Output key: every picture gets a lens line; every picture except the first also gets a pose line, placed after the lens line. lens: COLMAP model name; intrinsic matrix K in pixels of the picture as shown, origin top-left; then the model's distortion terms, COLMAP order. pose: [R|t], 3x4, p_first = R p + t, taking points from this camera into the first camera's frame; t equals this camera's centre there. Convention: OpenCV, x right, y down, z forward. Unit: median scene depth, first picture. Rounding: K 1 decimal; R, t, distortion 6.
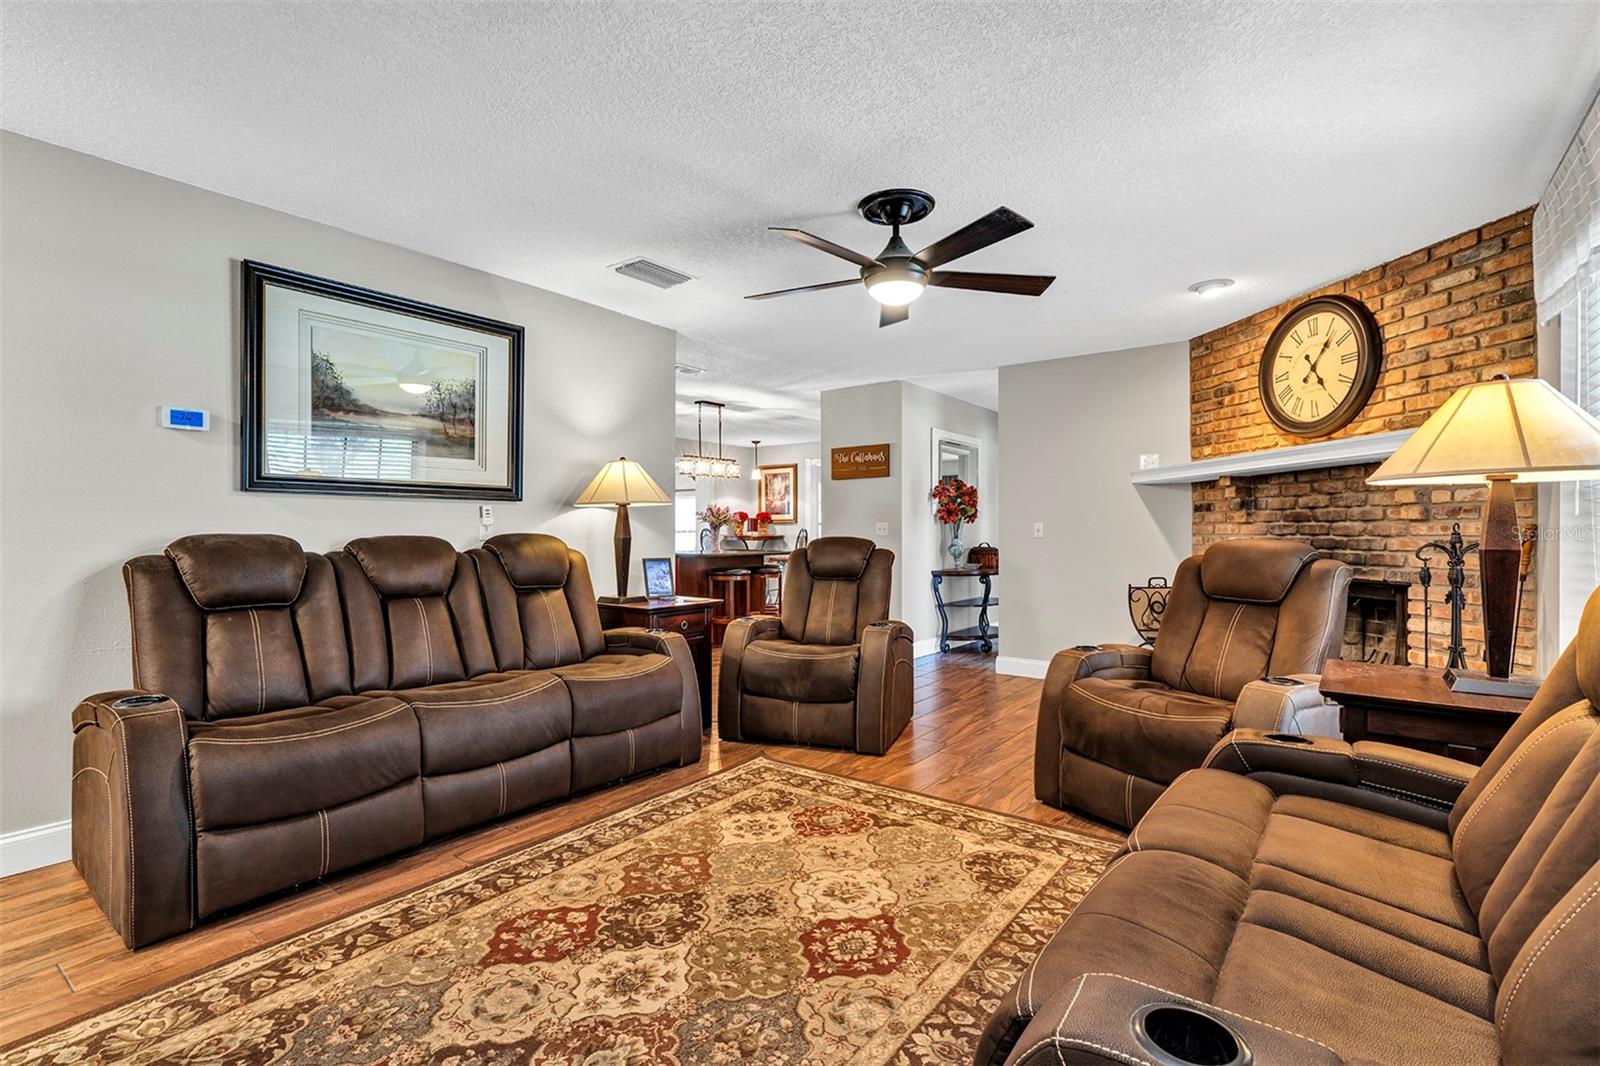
lens RADIAL K [[744.1, 0, 797.5], [0, 744.1, 524.4], [0, 0, 1]] dist [0.007290, -0.000548]
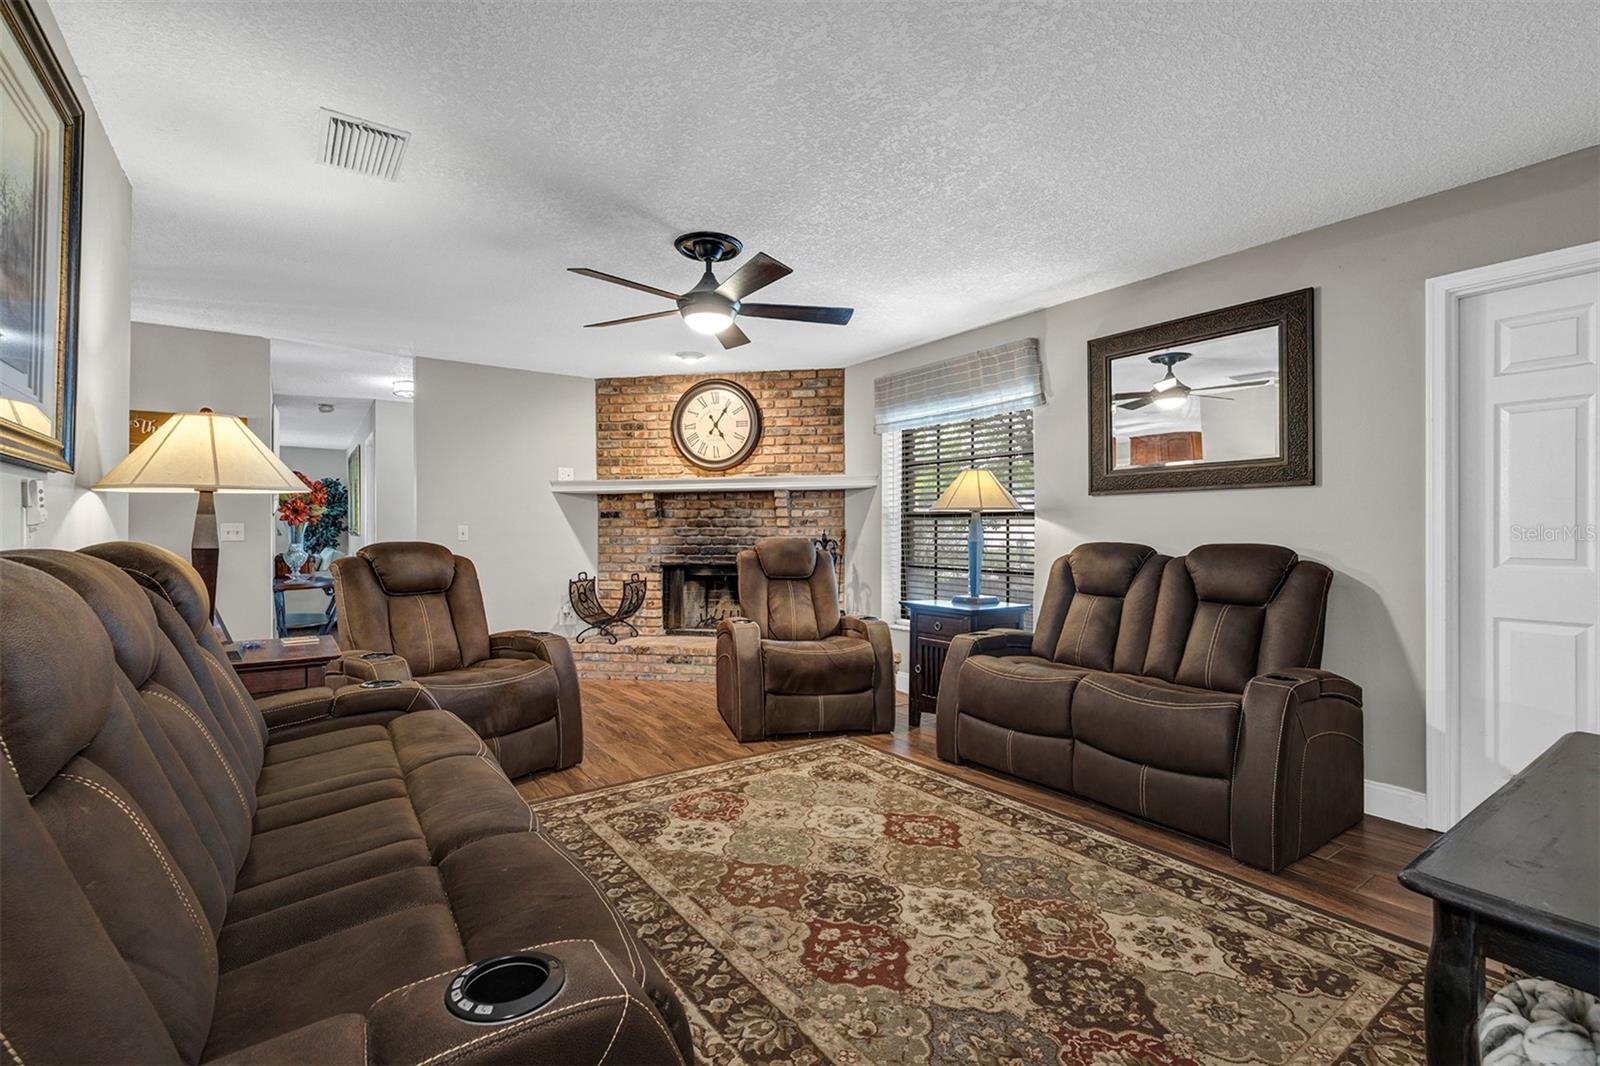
lens RADIAL K [[716.7, 0, 799.9], [0, 716.7, 520.5], [0, 0, 1]] dist [0.008608, -0.000123]
pose [[0.307011, 0.014257, 0.951599, -0.899897], [-0.006617, 0.999896, -0.012846, 0.001452], [-0.951683, -0.002353, 0.307074, 0.562591]]
